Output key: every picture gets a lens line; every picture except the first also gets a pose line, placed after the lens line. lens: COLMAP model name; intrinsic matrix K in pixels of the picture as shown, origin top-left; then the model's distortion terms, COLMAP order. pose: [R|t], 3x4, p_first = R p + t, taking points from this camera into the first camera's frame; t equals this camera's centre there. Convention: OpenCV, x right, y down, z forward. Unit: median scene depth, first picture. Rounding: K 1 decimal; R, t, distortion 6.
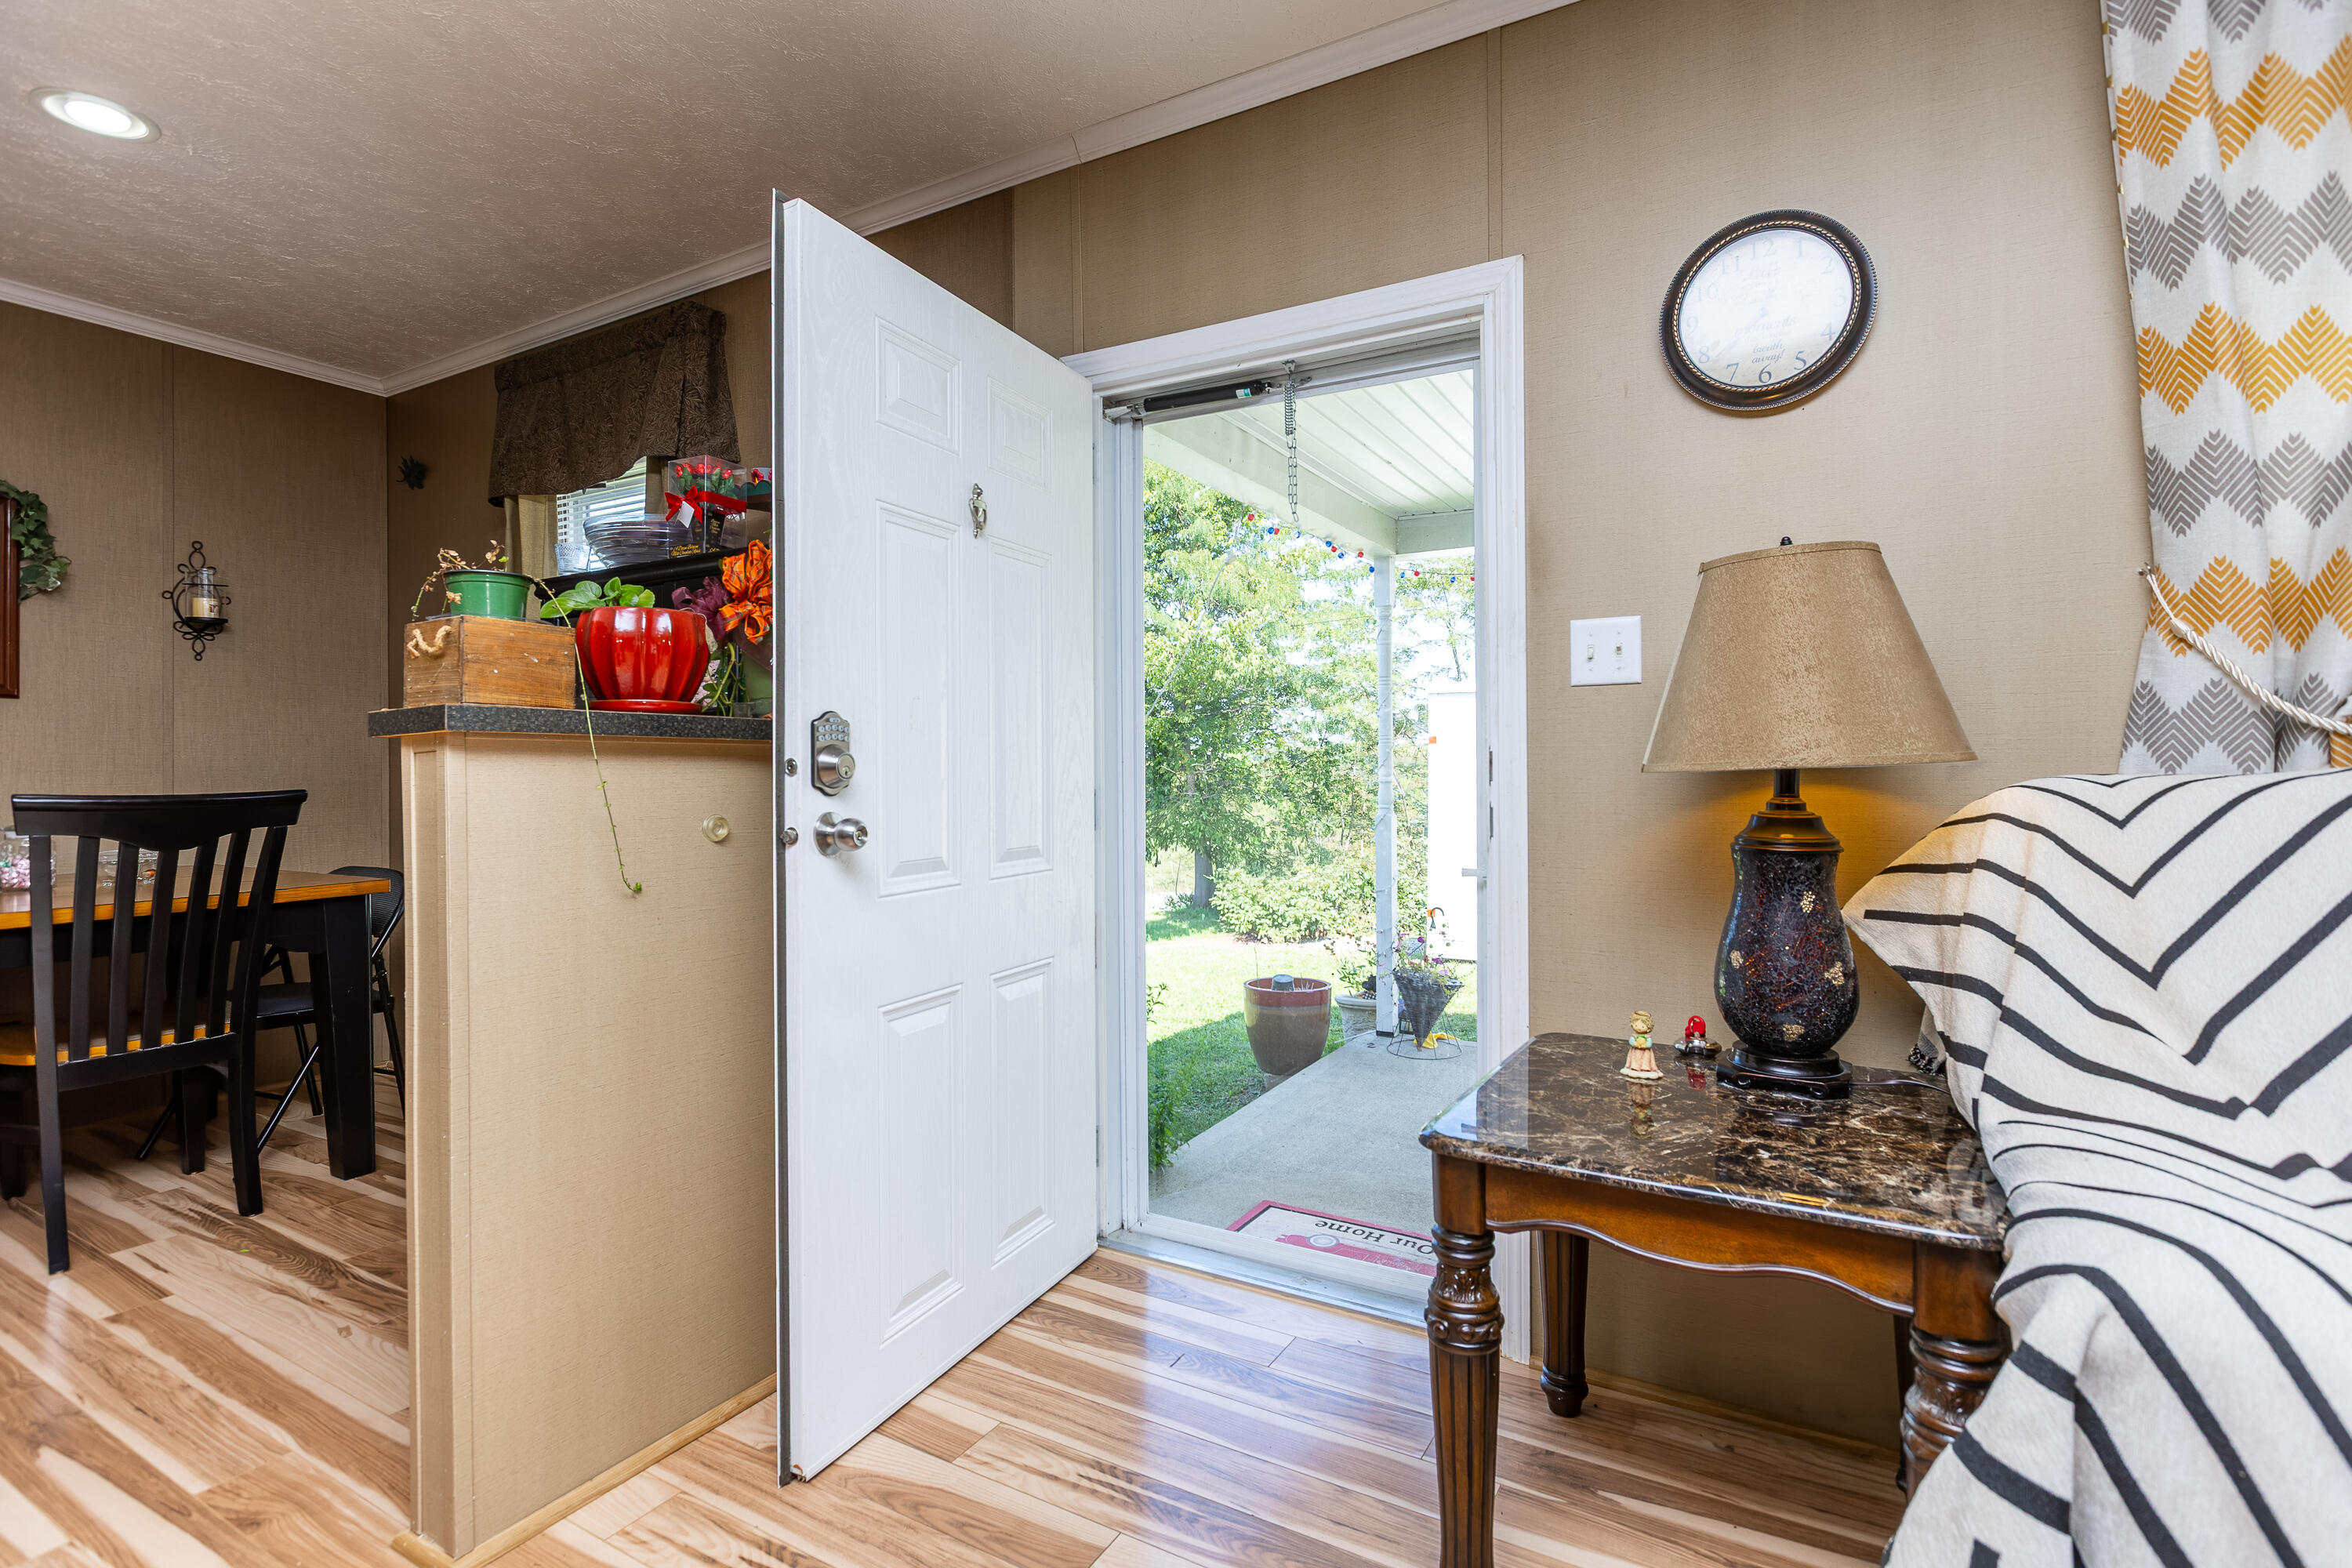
lens RADIAL K [[1099.9, 0, 1176.0], [0, 1099.9, 784.0], [0, 0, 1]] dist [0.000600, -0.000033]
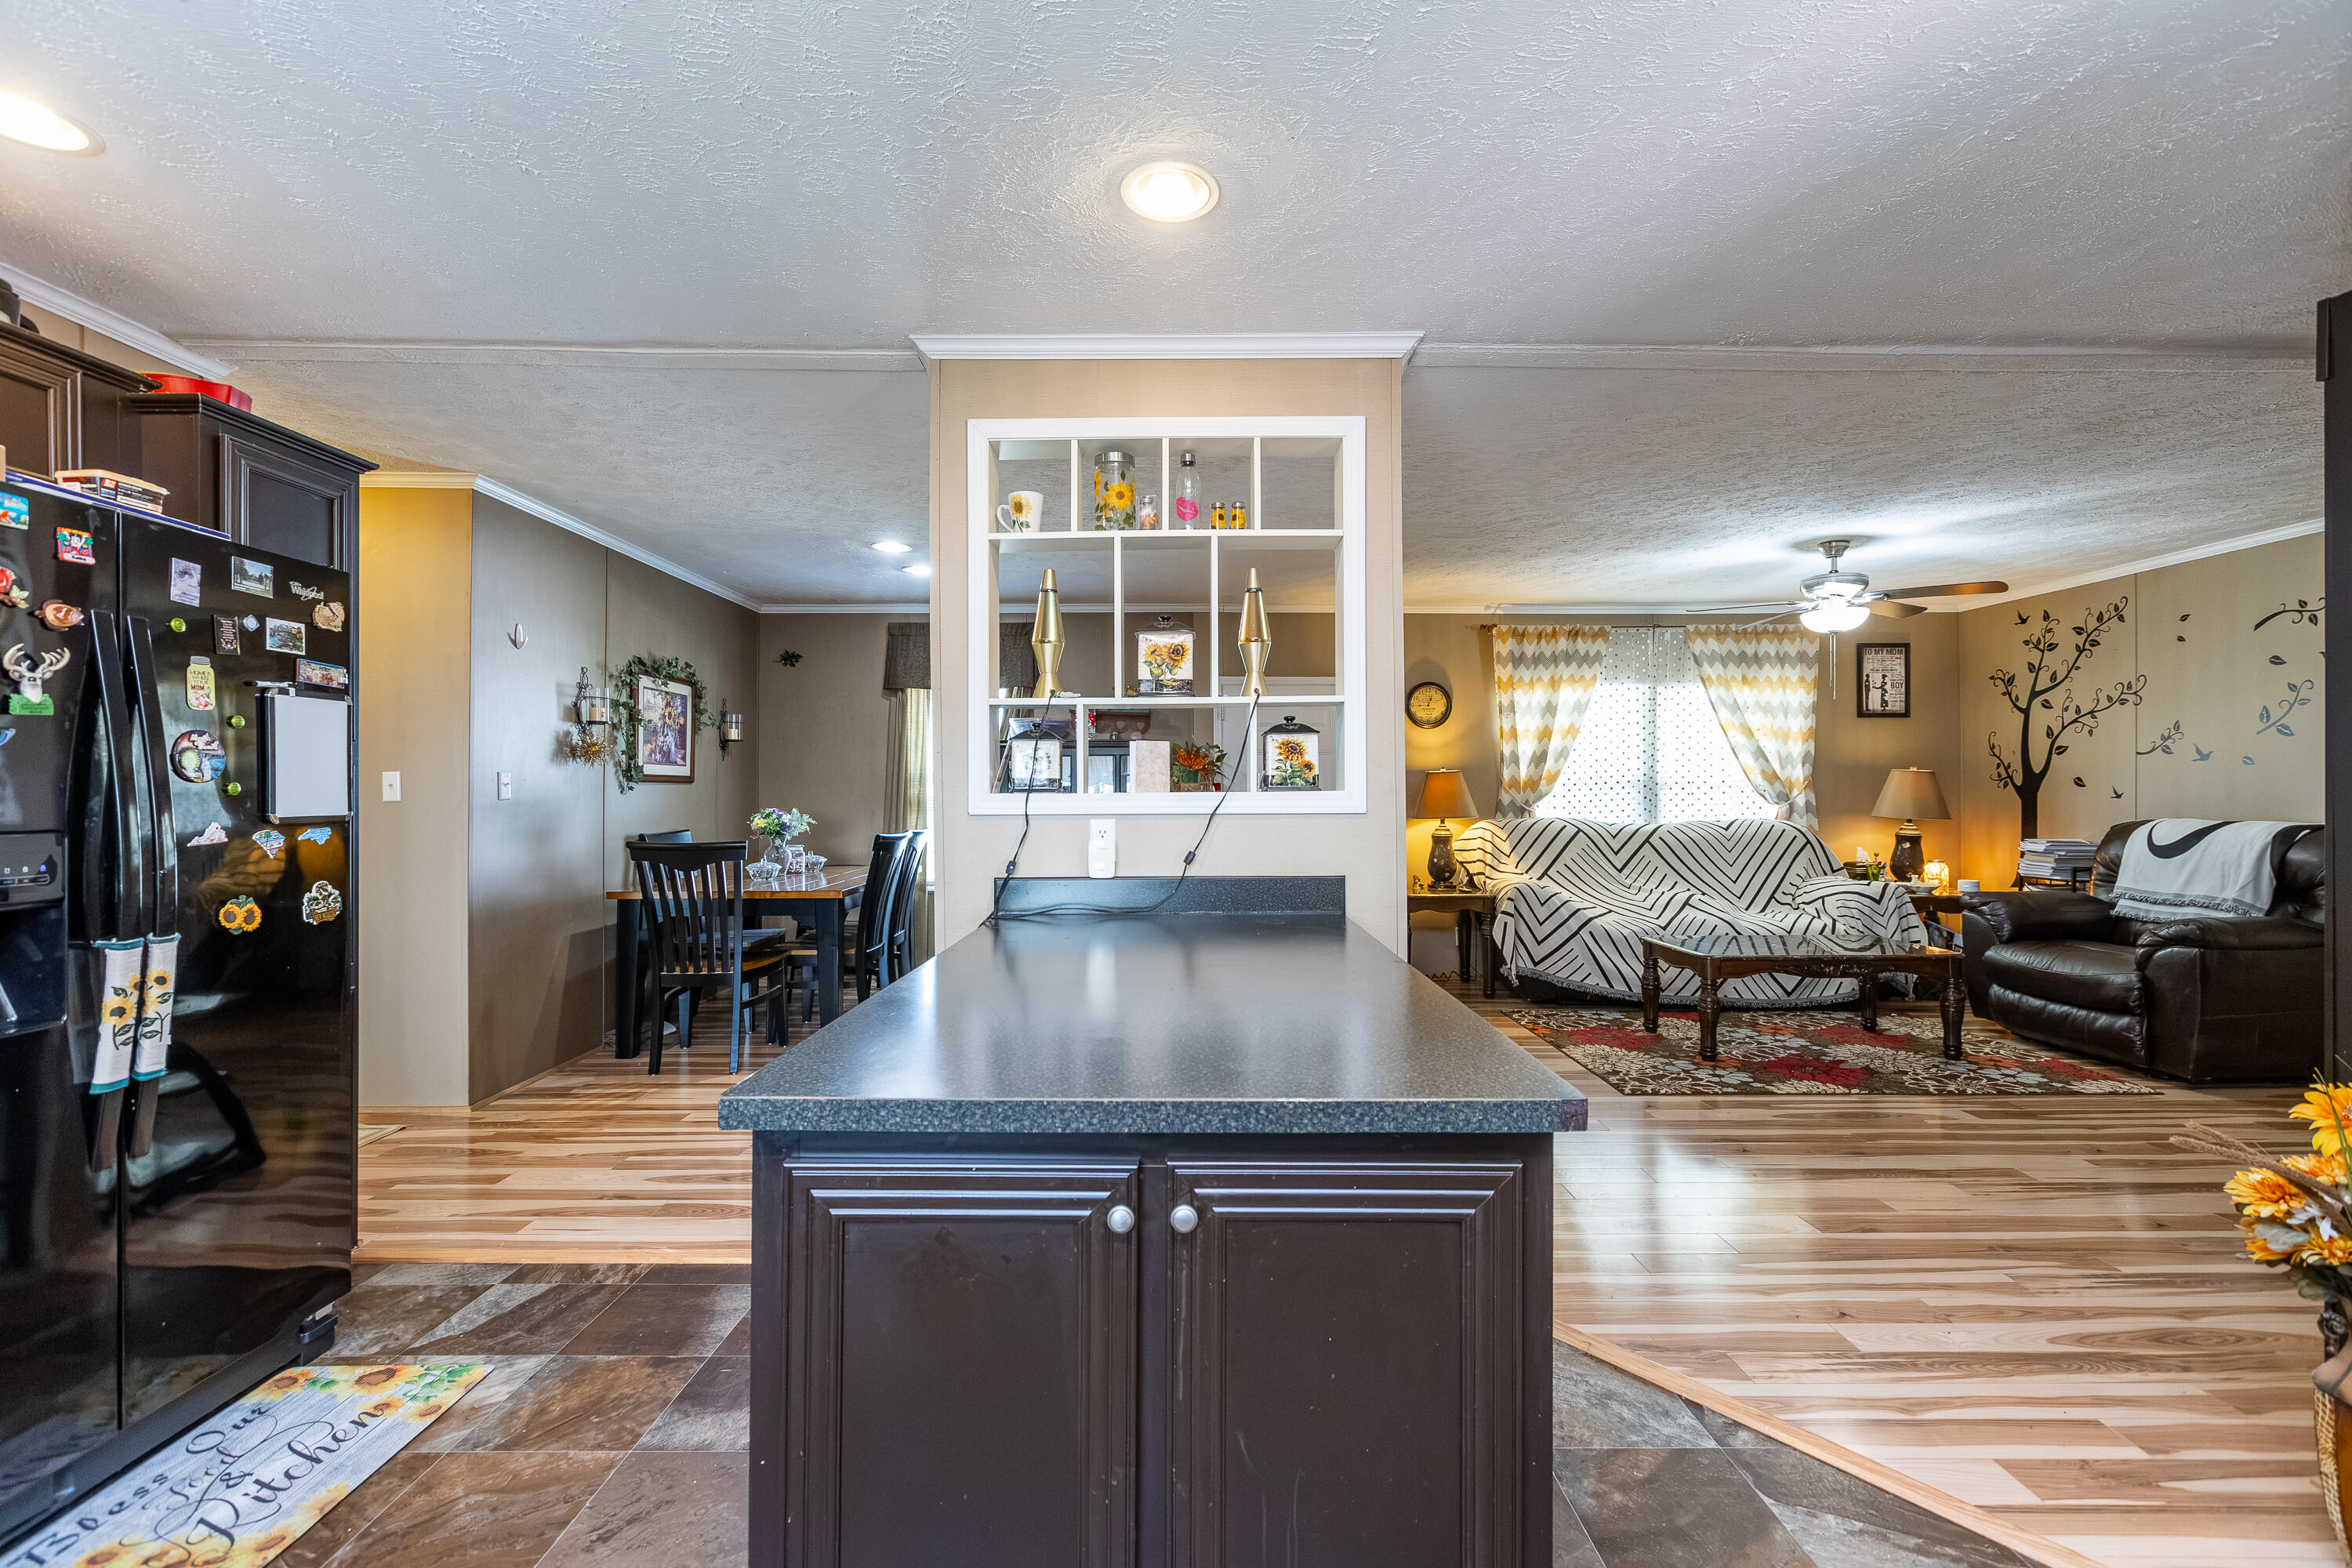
lens RADIAL K [[1008.6, 0, 1167.0], [0, 1008.6, 786.4], [0, 0, 1]] dist [0.000771, 0.000011]
pose [[0.868329, -0.000756, 0.495988, -1.702583], [0.004194, 0.999974, -0.005818, -0.084972], [-0.495971, 0.007132, 0.868310, -1.400549]]
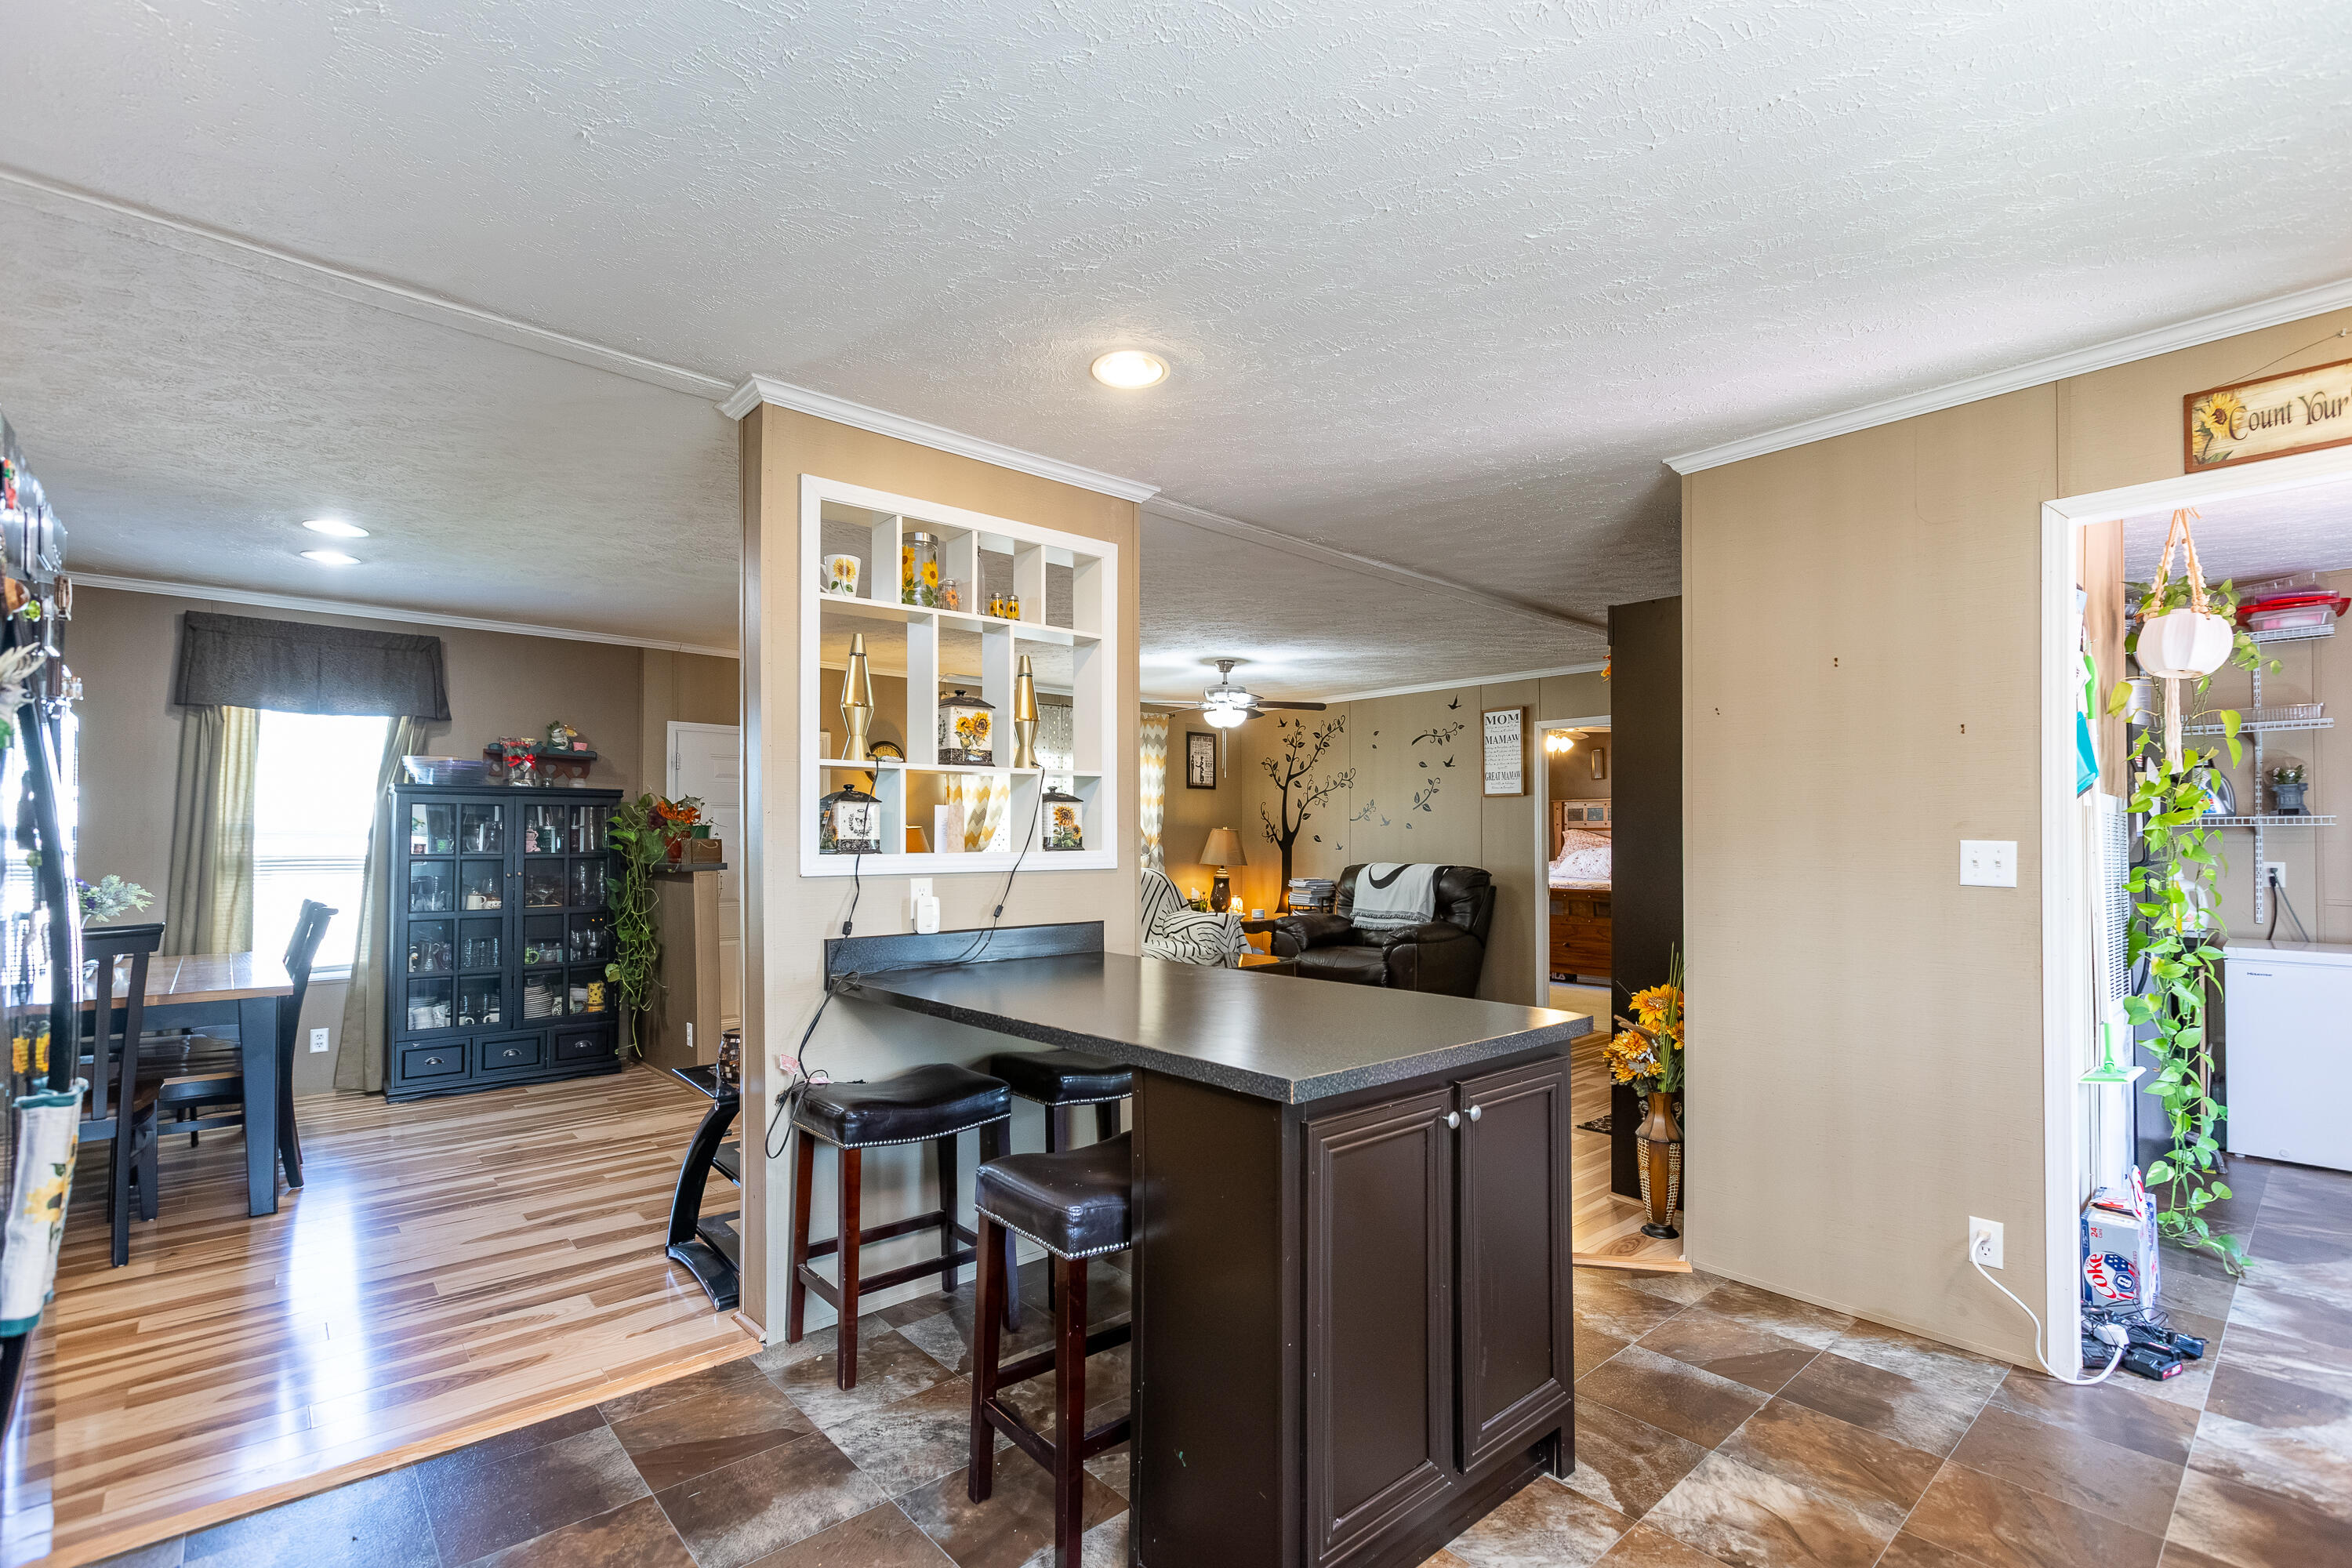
lens RADIAL K [[1051.7, 0, 1141.8], [0, 1051.7, 818.8], [0, 0, 1]] dist [0.004279, 0.000620]
pose [[0.339527, 0.017333, 0.940437, -2.314581], [0.004690, 0.999787, -0.020120, -0.099905], [-0.940585, 0.011242, 0.339373, -1.037073]]
